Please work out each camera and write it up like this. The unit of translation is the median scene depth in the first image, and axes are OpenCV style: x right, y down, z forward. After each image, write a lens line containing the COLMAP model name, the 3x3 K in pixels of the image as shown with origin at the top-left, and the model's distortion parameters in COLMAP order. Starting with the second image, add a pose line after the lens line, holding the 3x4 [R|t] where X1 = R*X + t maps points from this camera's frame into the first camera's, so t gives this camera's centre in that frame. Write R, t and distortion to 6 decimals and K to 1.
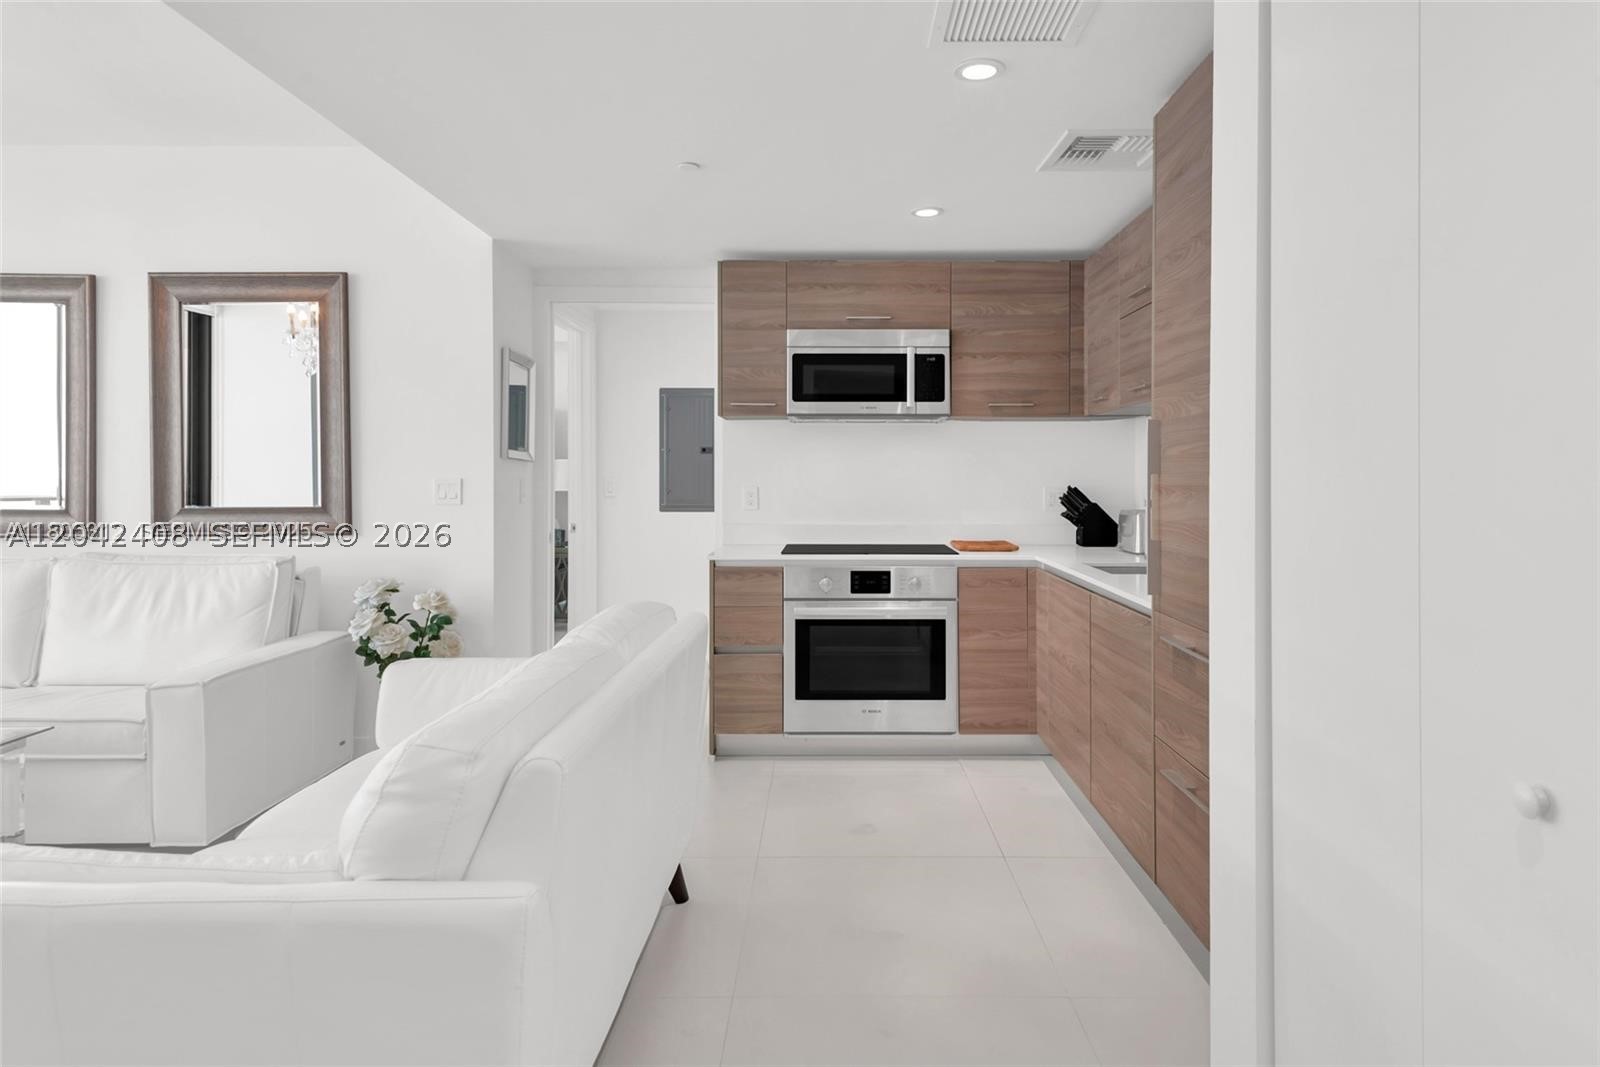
lens RADIAL K [[926.5, 0, 826.1], [0, 926.5, 478.4], [0, 0, 1]] dist [0.066592, -0.046332]
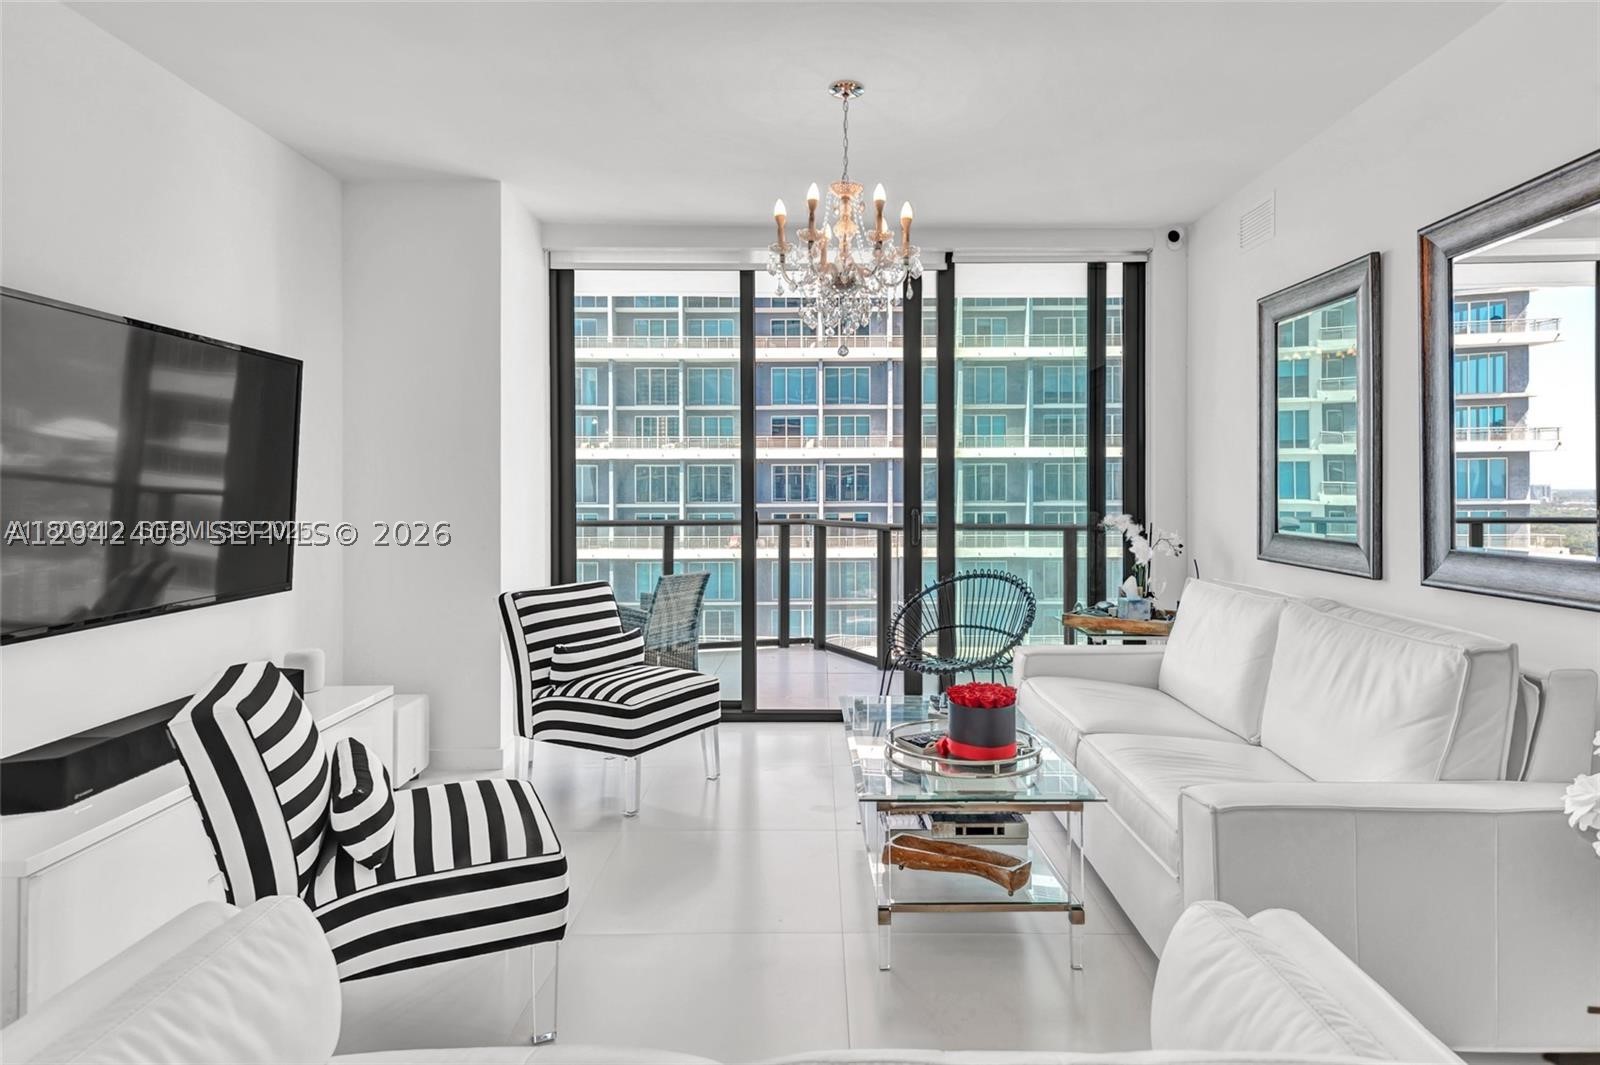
lens RADIAL K [[926.5, 0, 826.1], [0, 926.5, 477.4], [0, 0, 1]] dist [0.066592, -0.046332]
pose [[0.006260, -0.011870, -0.999910, 0.025007], [-0.001173, 0.999929, -0.011878, -0.013816], [0.999980, 0.001247, 0.006246, 0.536455]]
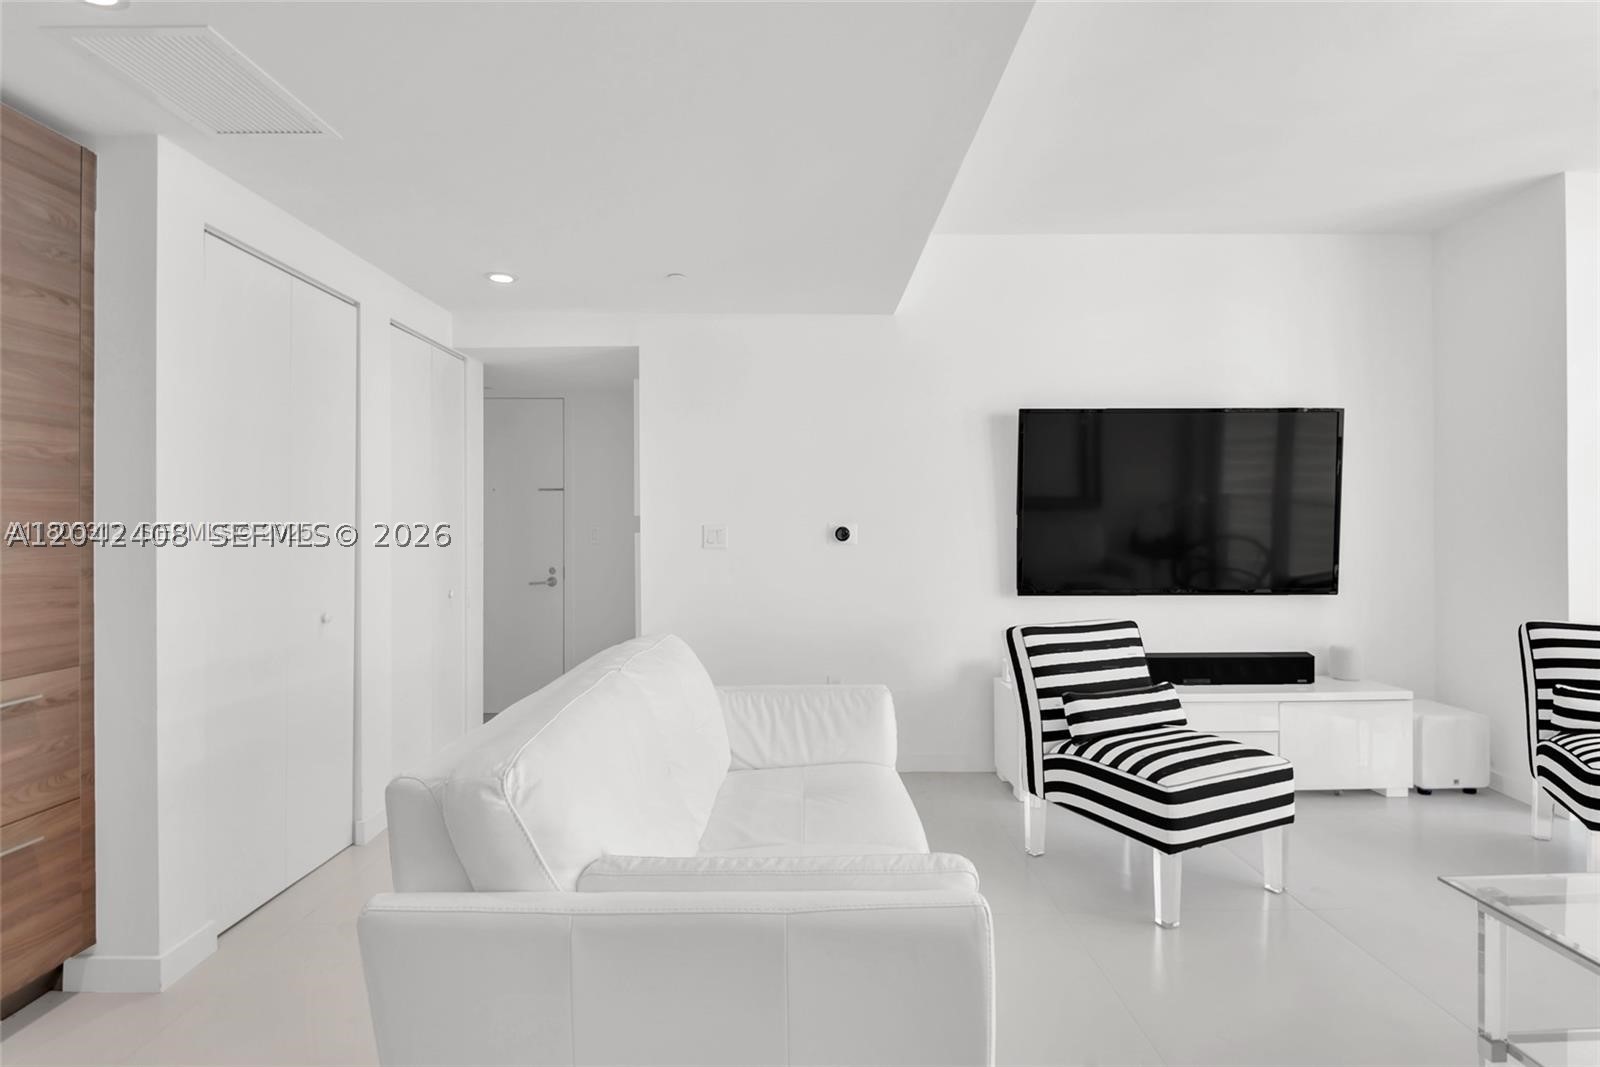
lens RADIAL K [[813.8, 0, 807.3], [0, 813.8, 521.3], [0, 0, 1]] dist [0.028816, -0.024204]
pose [[-0.999922, 0.002271, -0.012315, -0.243272], [0.002339, 0.999982, -0.005522, 0.000675], [0.012303, -0.005551, -0.999909, 0.991835]]
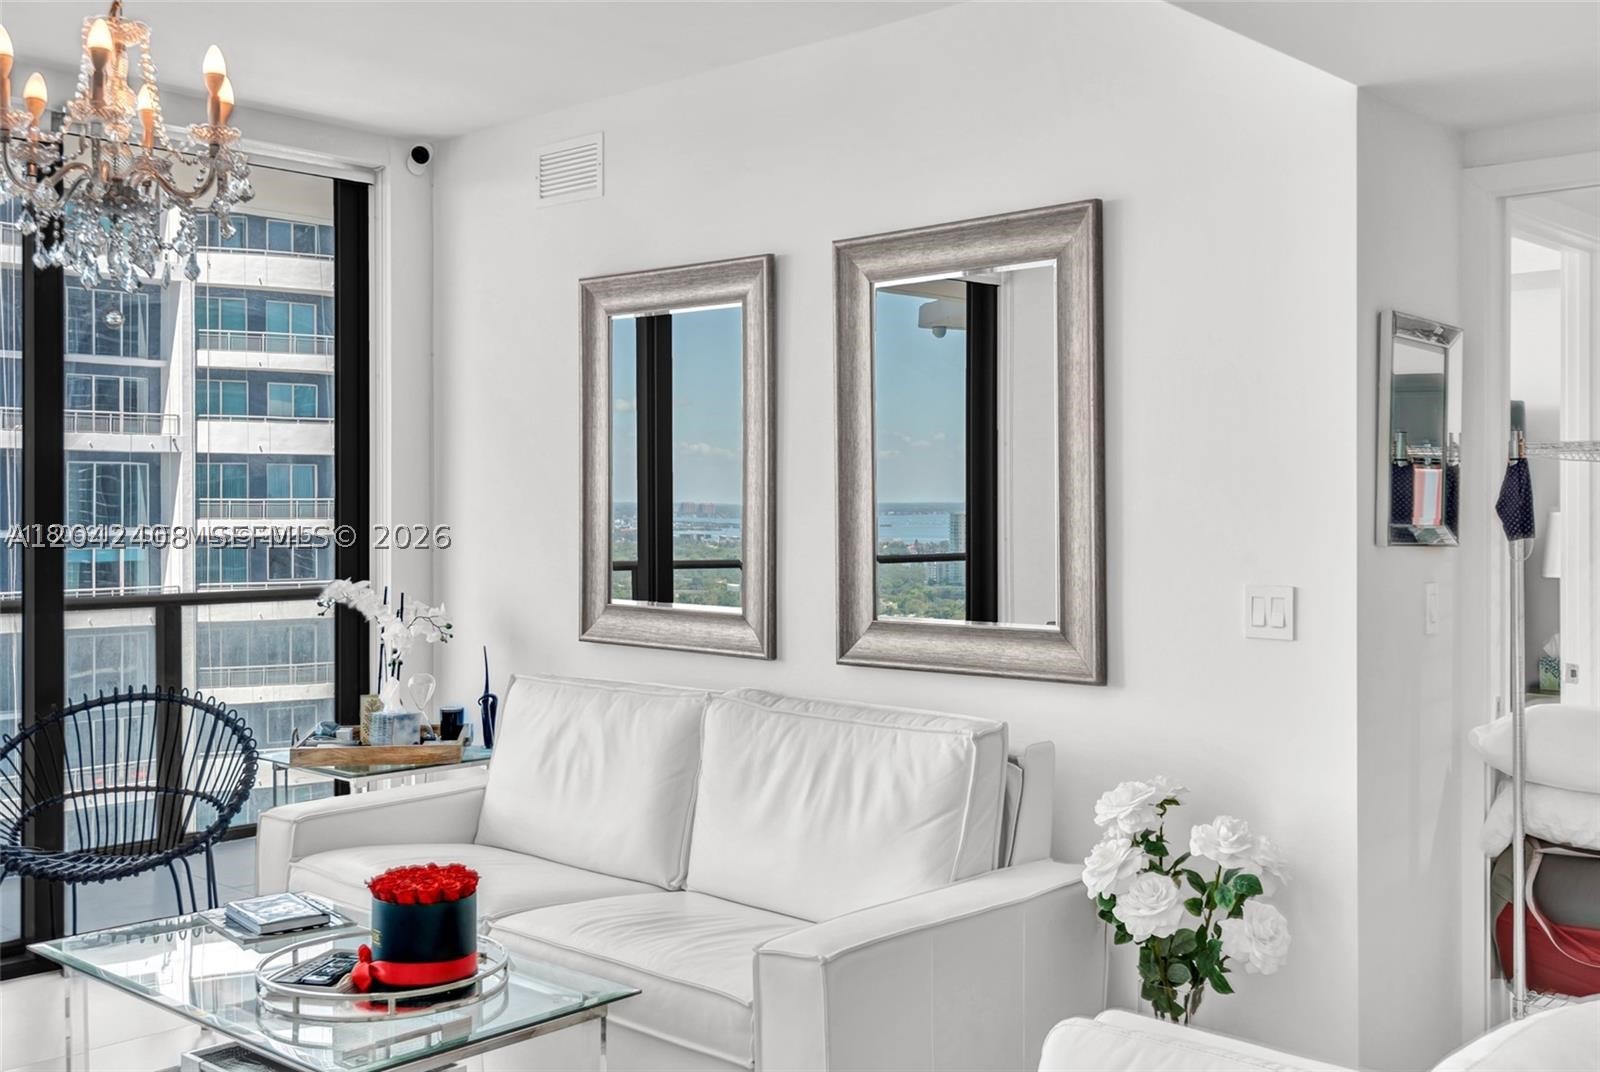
lens RADIAL K [[1612.5, 0, 826.0], [0, 1612.5, 504.6], [0, 0, 1]] dist [0.017989, 0.017744]
pose [[0.735853, 0.000616, -0.677141, 0.002994], [0.001396, 0.999996, 0.002426, -0.046670], [0.677140, -0.002730, 0.735849, 0.214527]]
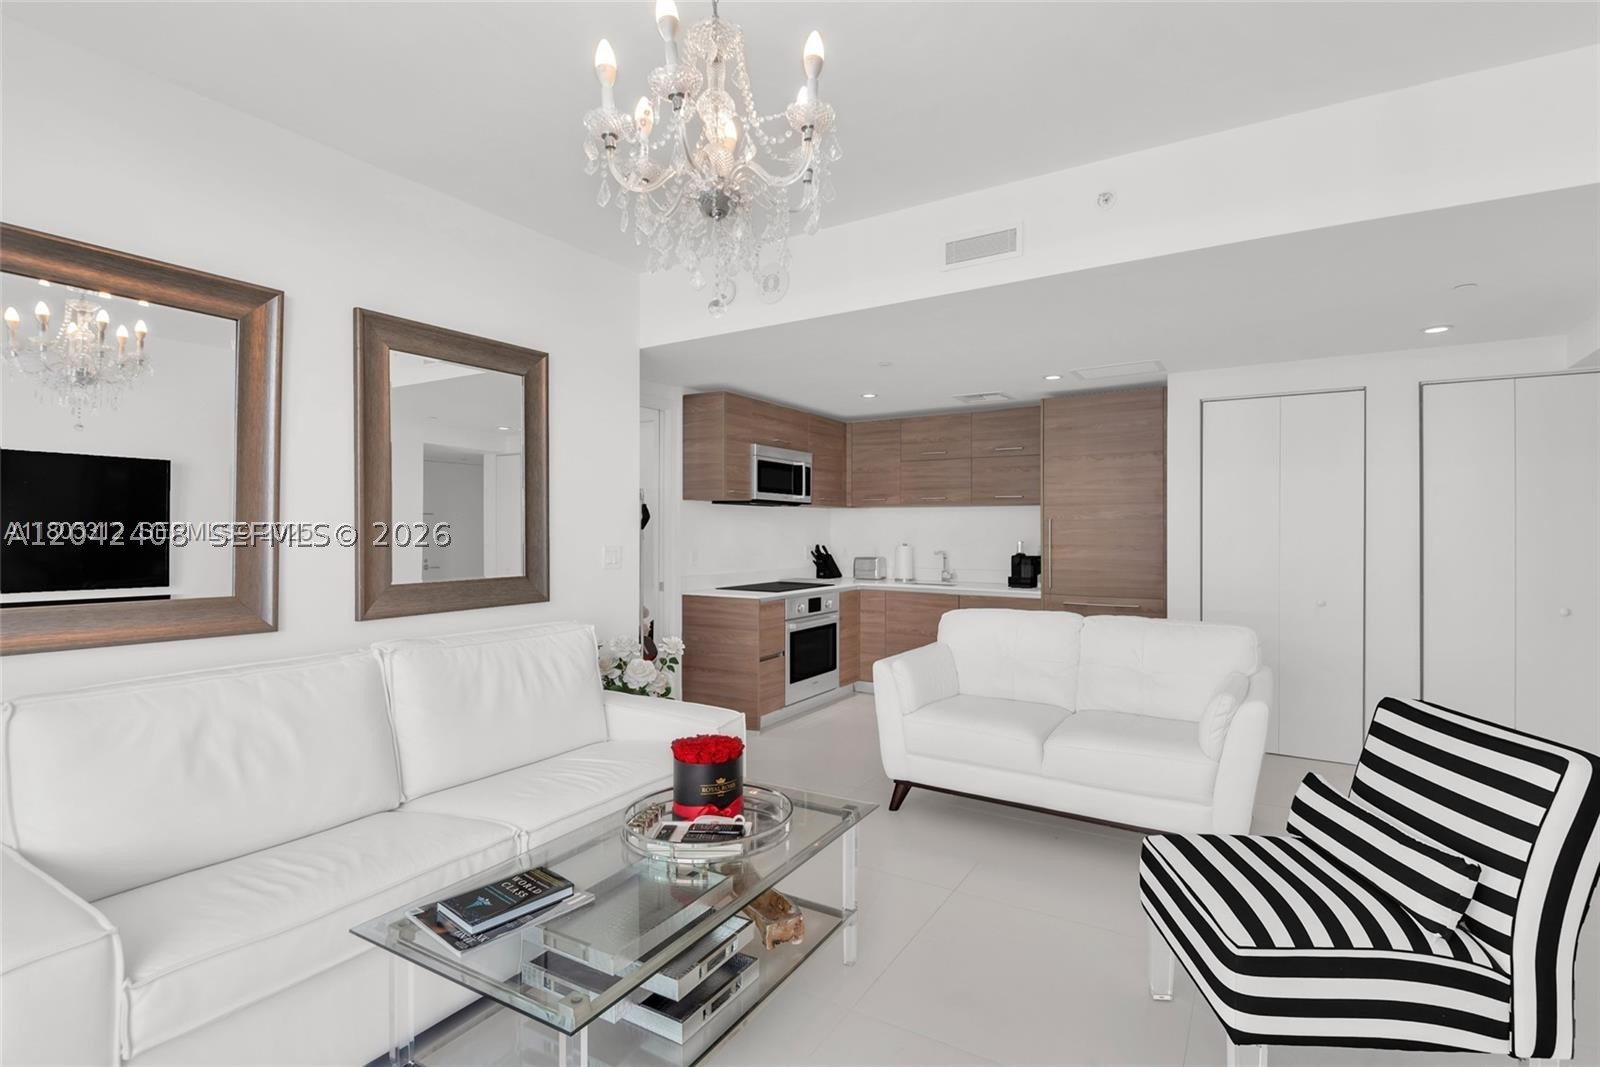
lens RADIAL K [[745.9, 0, 823.7], [0, 745.9, 532.2], [0, 0, 1]] dist [-0.000064, -0.009099]
pose [[0.502669, -0.000580, 0.864479, -1.088739], [0.002353, 0.999997, -0.000698, -0.016936], [-0.864476, 0.002385, 0.502669, 0.317606]]
